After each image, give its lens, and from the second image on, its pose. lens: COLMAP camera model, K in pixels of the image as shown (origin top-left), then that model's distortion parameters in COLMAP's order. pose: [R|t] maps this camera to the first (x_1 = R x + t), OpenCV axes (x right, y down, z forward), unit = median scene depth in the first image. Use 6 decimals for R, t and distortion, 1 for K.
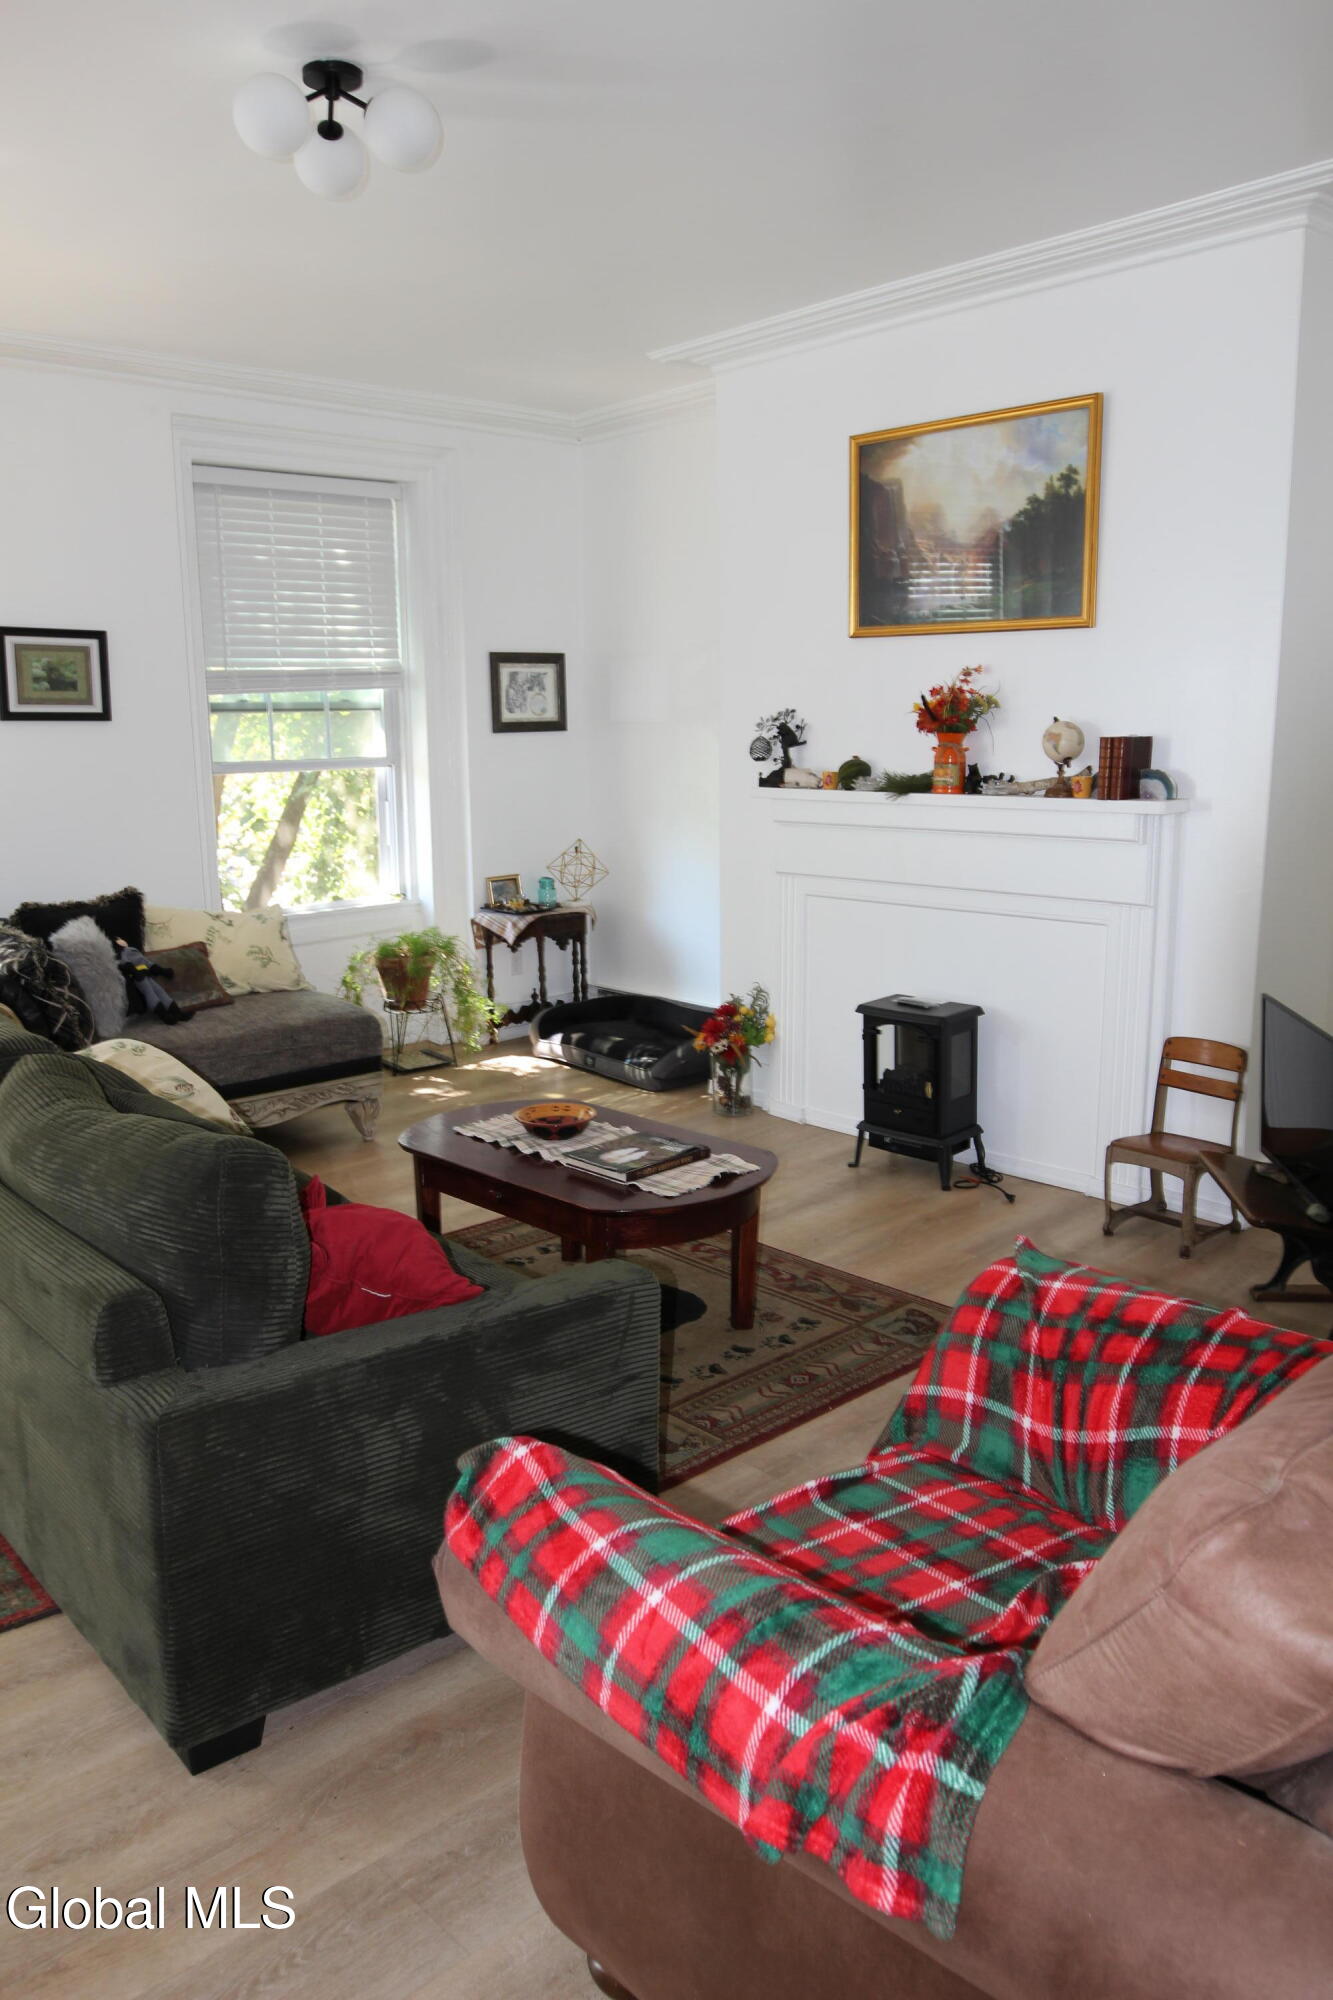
lens RADIAL K [[1499.8, 0, 670.4], [0, 1499.8, 1002.2], [0, 0, 1]] dist [-0.028550, -0.005973]
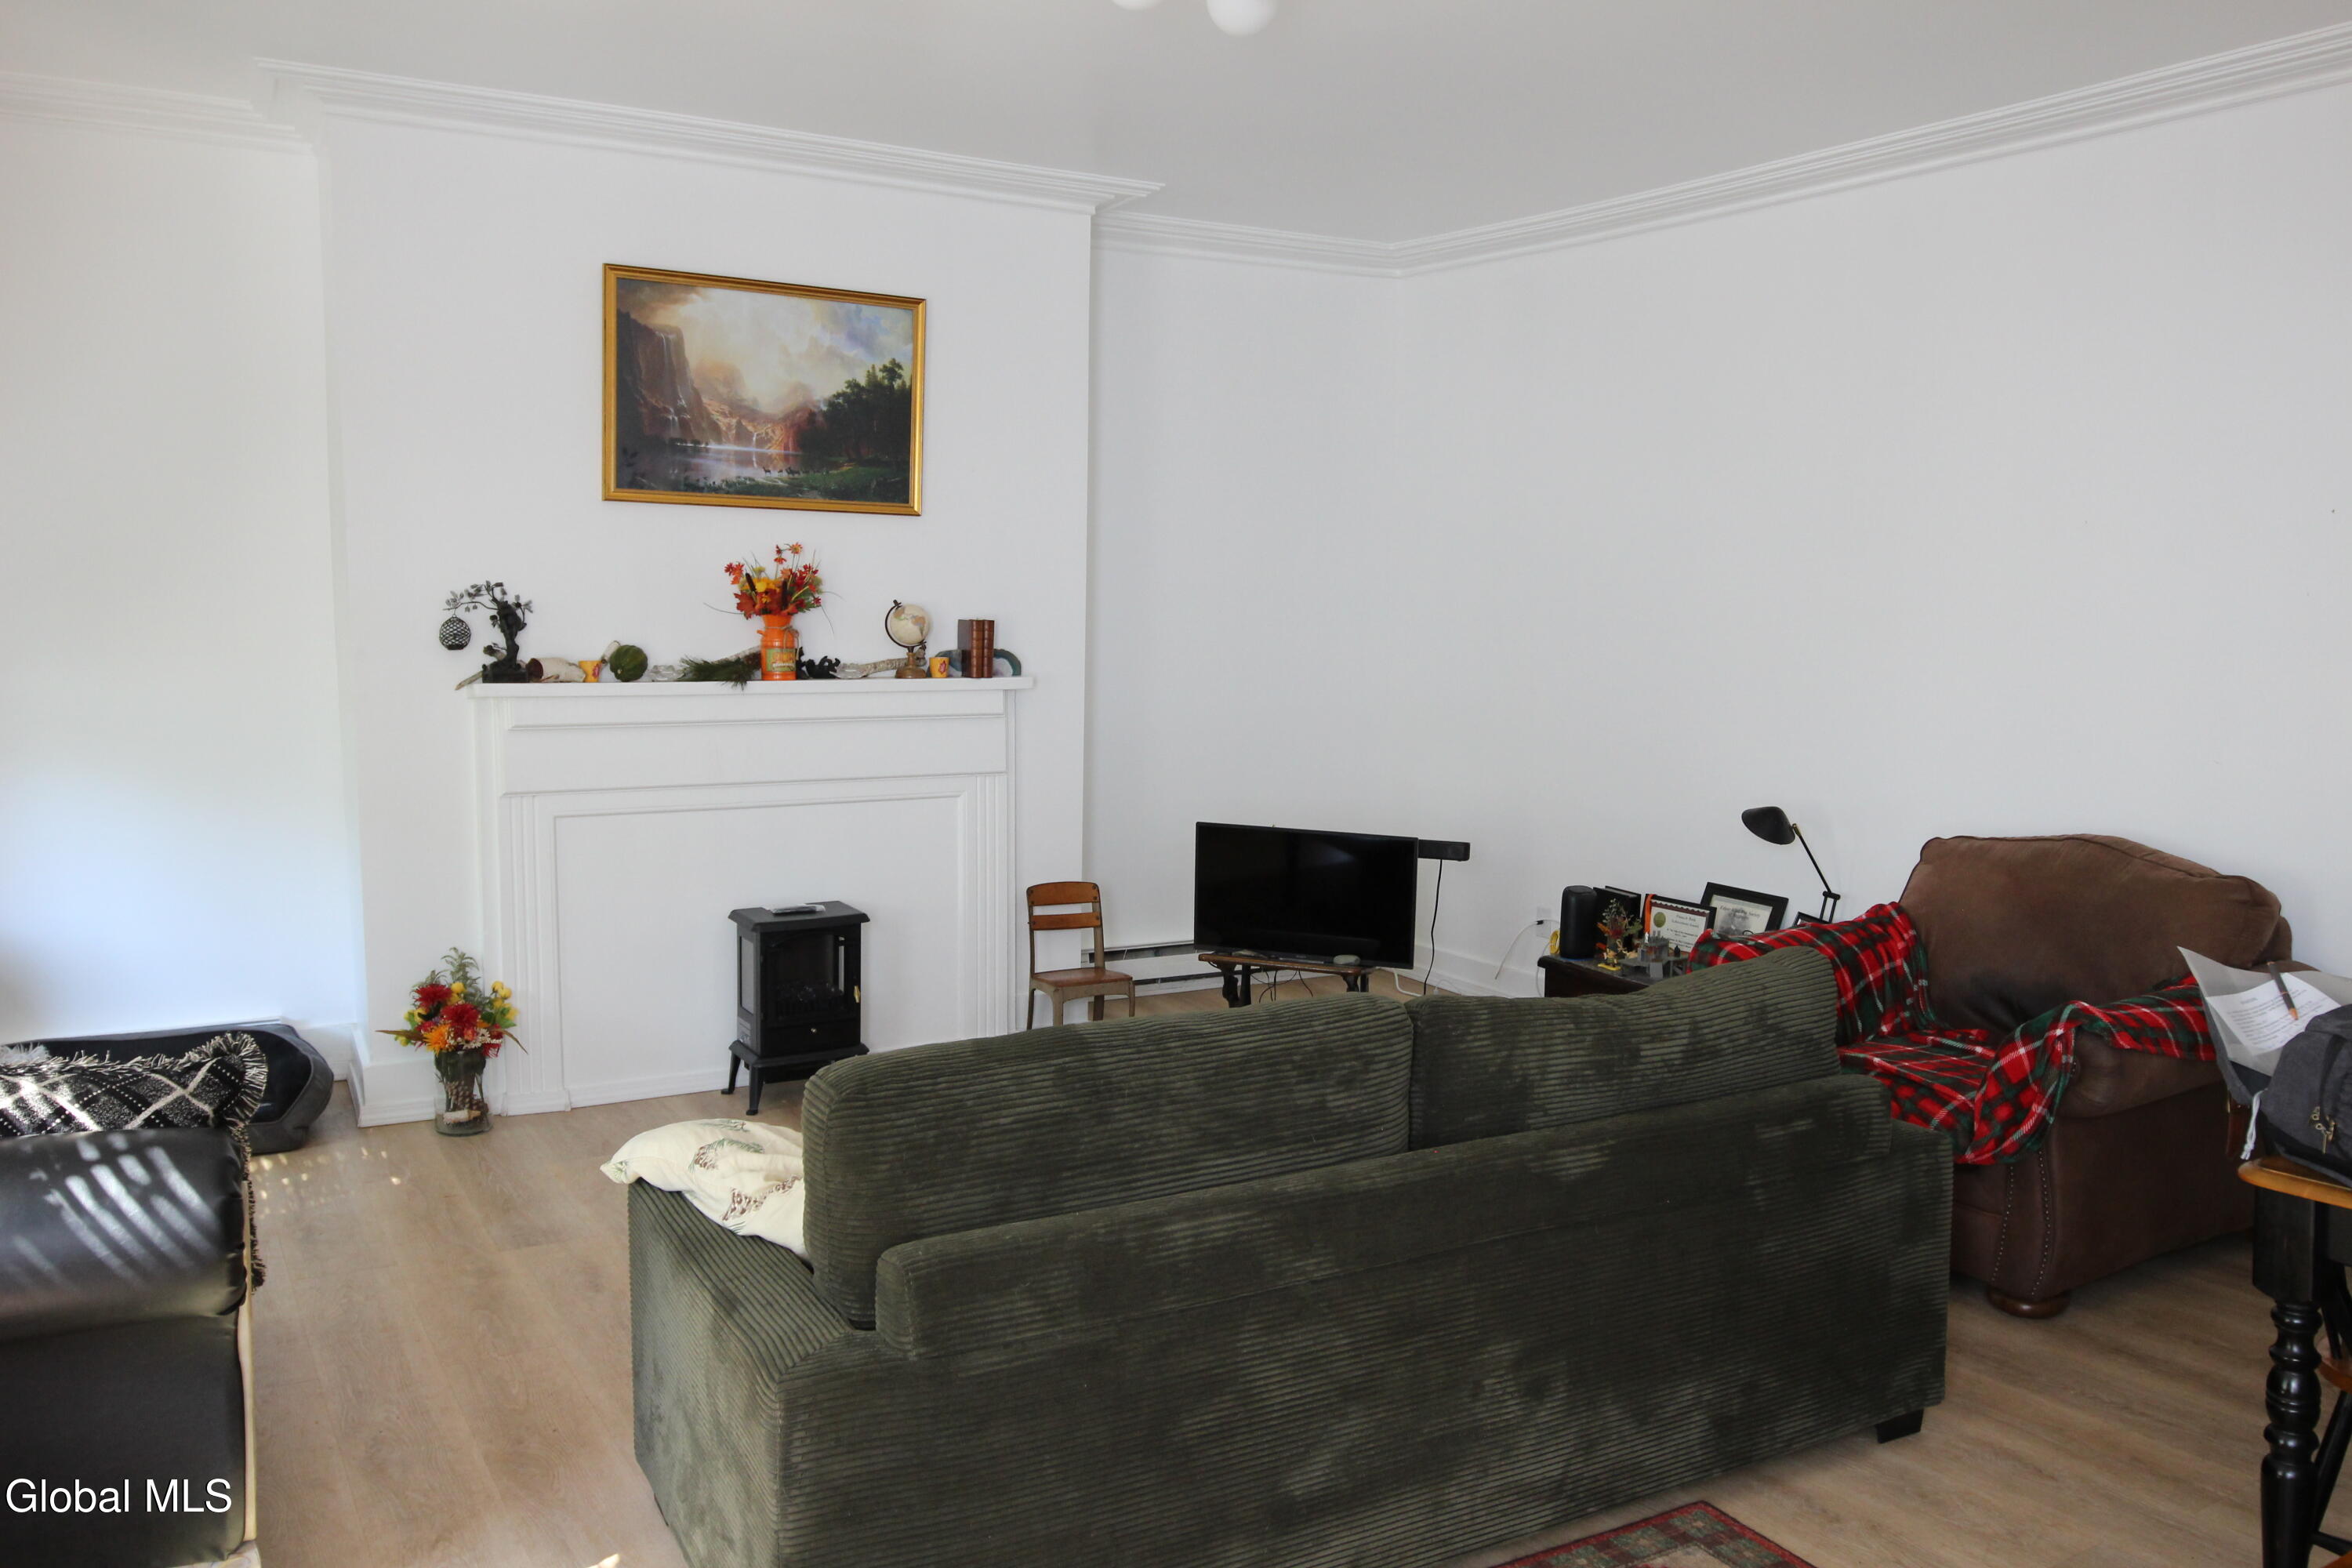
lens RADIAL K [[1763.7, 0, 1181.9], [0, 1763.7, 798.1], [0, 0, 1]] dist [-0.028550, -0.005973]
pose [[0.201065, -0.092237, 0.975226, -0.865427], [0.165689, 0.984415, 0.058946, -0.094591], [-0.965464, 0.149732, 0.213214, 0.563548]]
